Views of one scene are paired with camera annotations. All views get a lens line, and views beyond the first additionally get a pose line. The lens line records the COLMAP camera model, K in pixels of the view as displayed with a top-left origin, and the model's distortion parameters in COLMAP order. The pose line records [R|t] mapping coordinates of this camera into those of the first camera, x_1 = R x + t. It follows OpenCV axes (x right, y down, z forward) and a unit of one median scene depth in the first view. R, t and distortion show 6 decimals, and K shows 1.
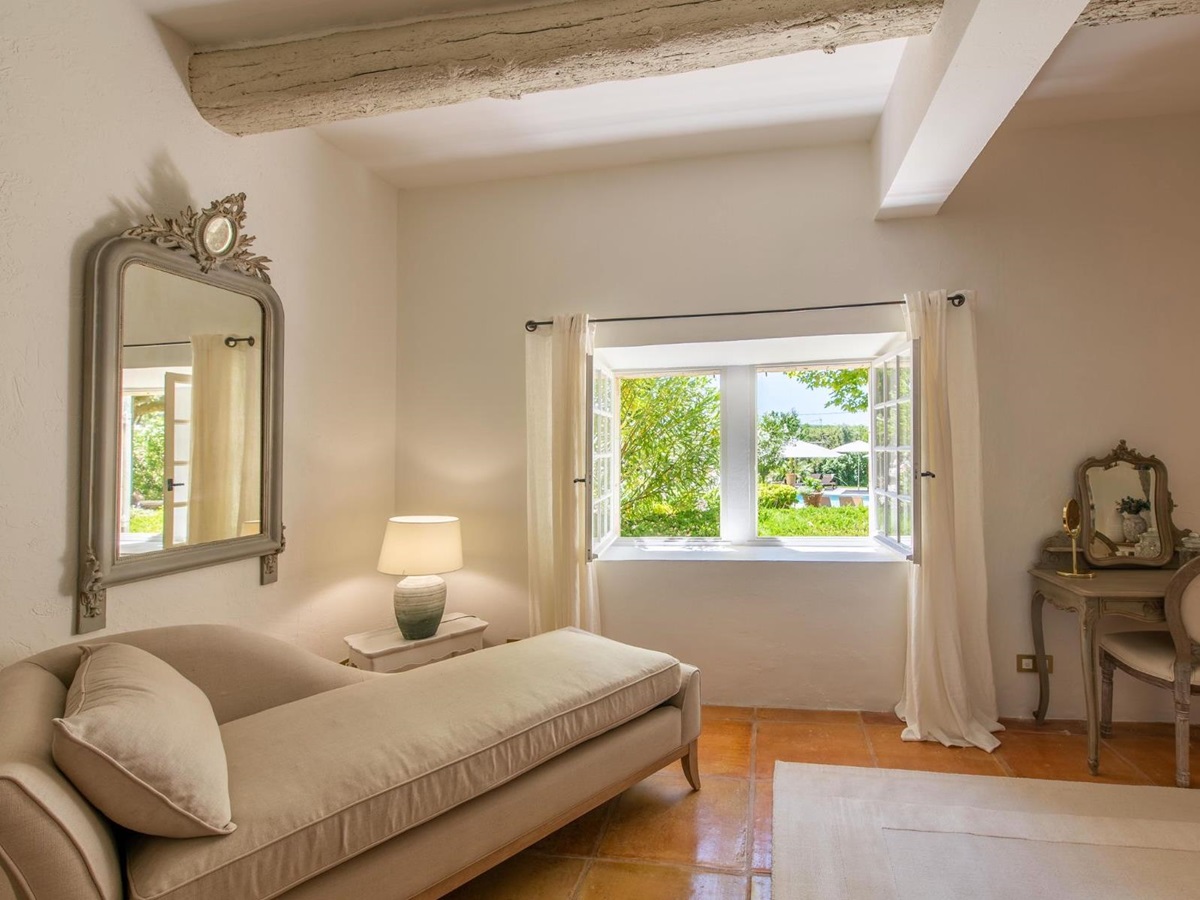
lens RADIAL K [[647.8, 0, 600.0], [0, 647.8, 450.0], [0, 0, 1]] dist [-0.000053, -0.006554]
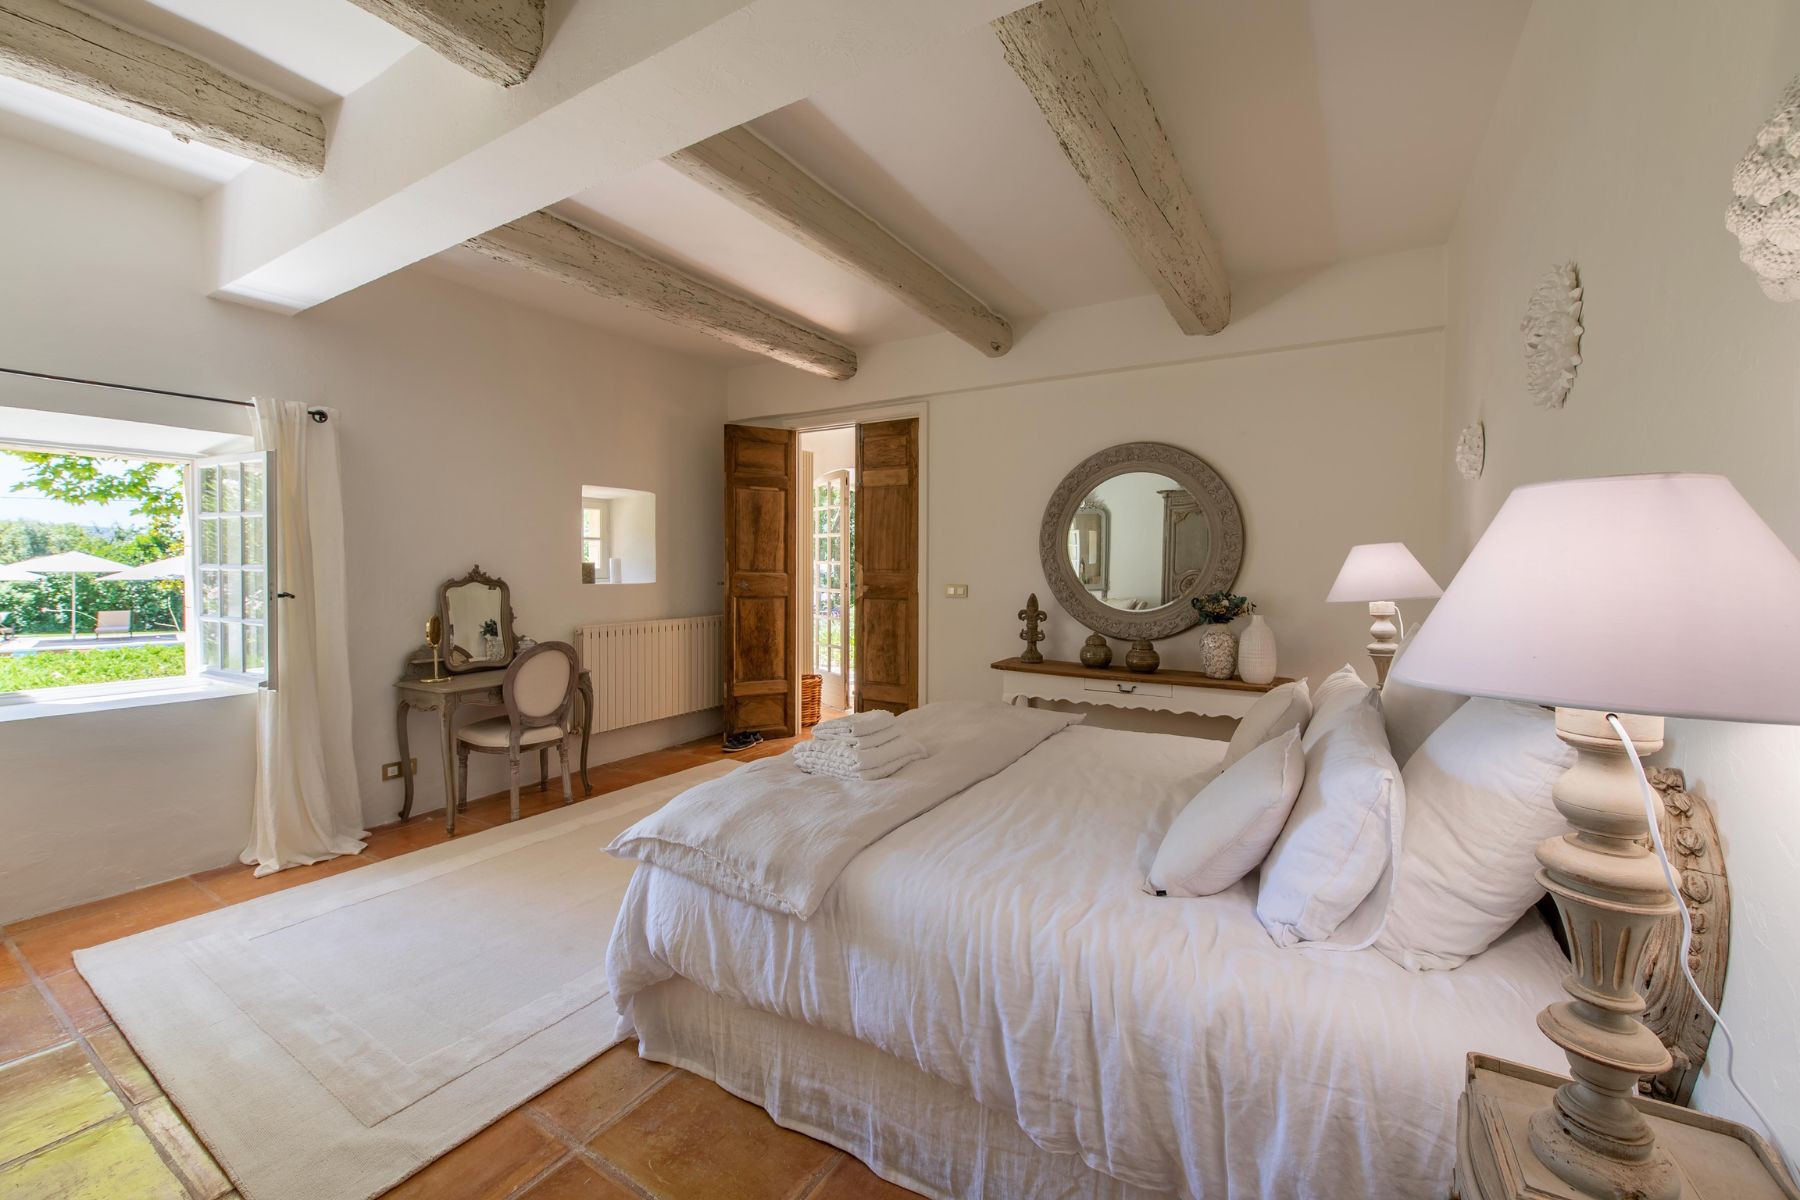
lens RADIAL K [[709.2, 0, 925.6], [0, 709.2, 592.7], [0, 0, 1]] dist [-0.000048, -0.002987]
pose [[0.330807, -0.010221, 0.943643, -0.161289], [-0.015808, 0.999741, 0.016371, 0.001766], [-0.943566, -0.020333, 0.330560, -0.228813]]
